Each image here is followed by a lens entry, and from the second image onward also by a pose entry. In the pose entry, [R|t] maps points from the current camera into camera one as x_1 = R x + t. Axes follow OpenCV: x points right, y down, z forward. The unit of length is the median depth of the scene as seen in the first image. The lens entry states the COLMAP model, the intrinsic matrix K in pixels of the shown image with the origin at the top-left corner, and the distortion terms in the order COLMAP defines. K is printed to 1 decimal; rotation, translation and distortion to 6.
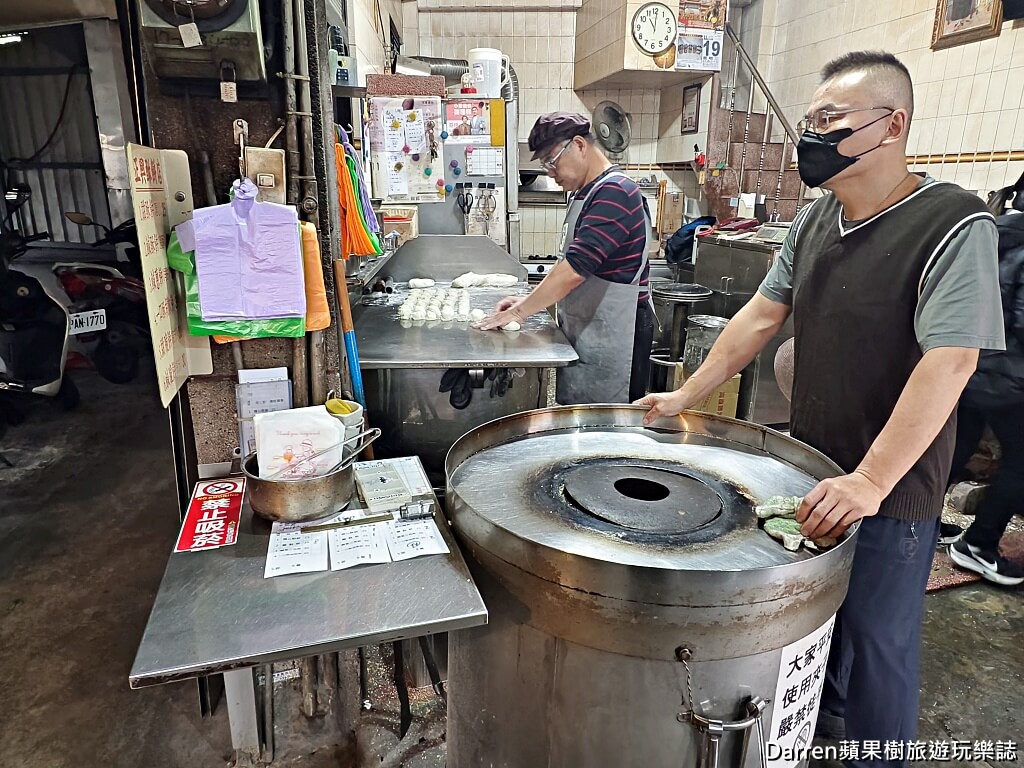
lens RADIAL K [[668.3, 0, 522.8], [0, 668.3, 385.3], [0, 0, 1]] dist [-0.003043, -0.000223]
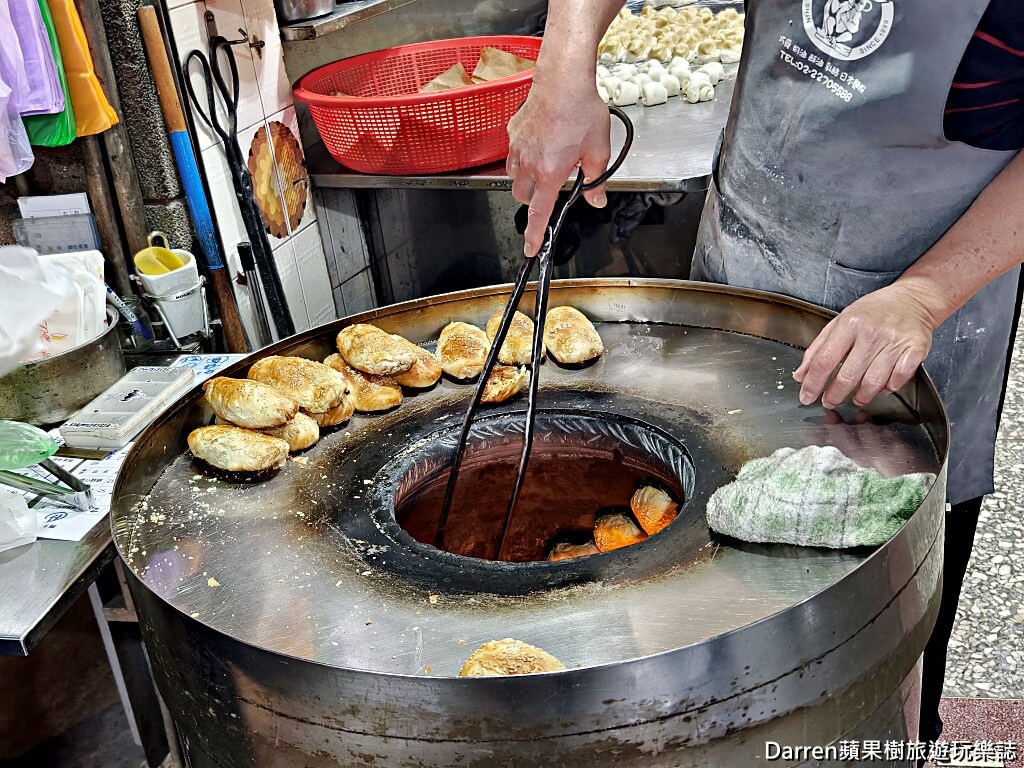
lens RADIAL K [[1220.7, 0, 492.6], [0, 1220.7, 399.0], [0, 0, 1]] dist [0.027173, 0.000000]
pose [[0.848372, 0.112418, -0.517327, 0.240196], [-0.014641, 0.981802, 0.189342, -0.025232], [0.529198, -0.153059, 0.834579, 0.092355]]
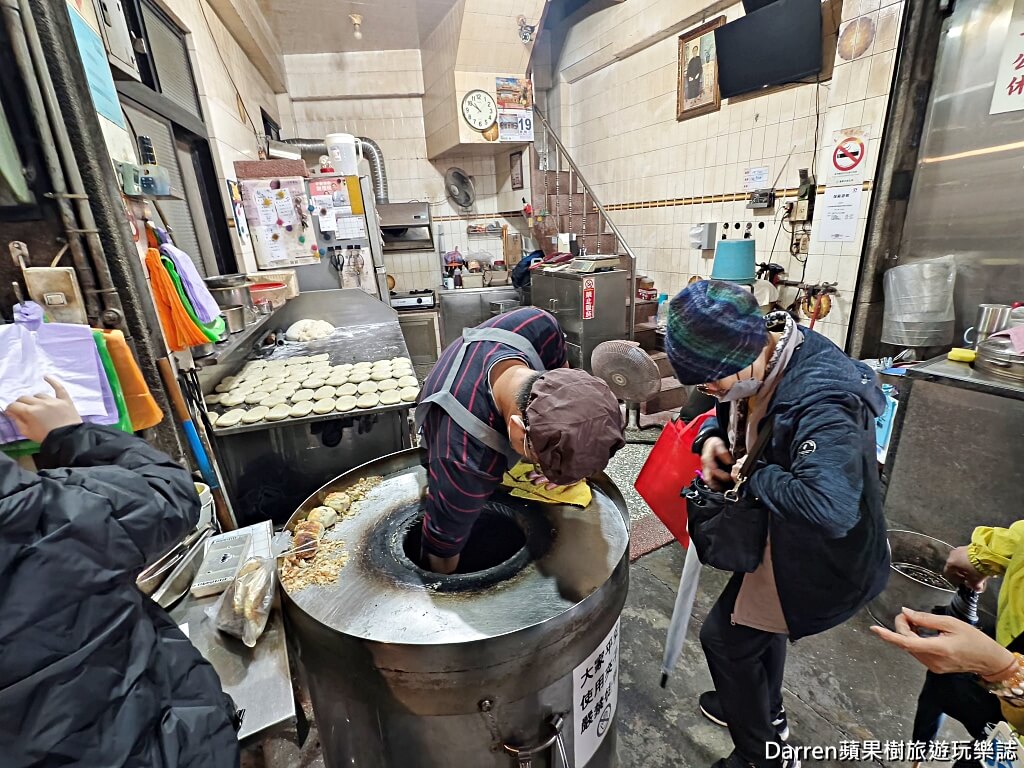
lens RADIAL K [[484.3, 0, 518.1], [0, 484.3, 389.2], [0, 0, 1]] dist [-0.002912, -0.000766]
pose [[0.979098, -0.124016, 0.161207, 0.065346], [0.117111, 0.991773, 0.051685, -0.047230], [-0.166290, -0.031726, 0.985566, 0.056009]]
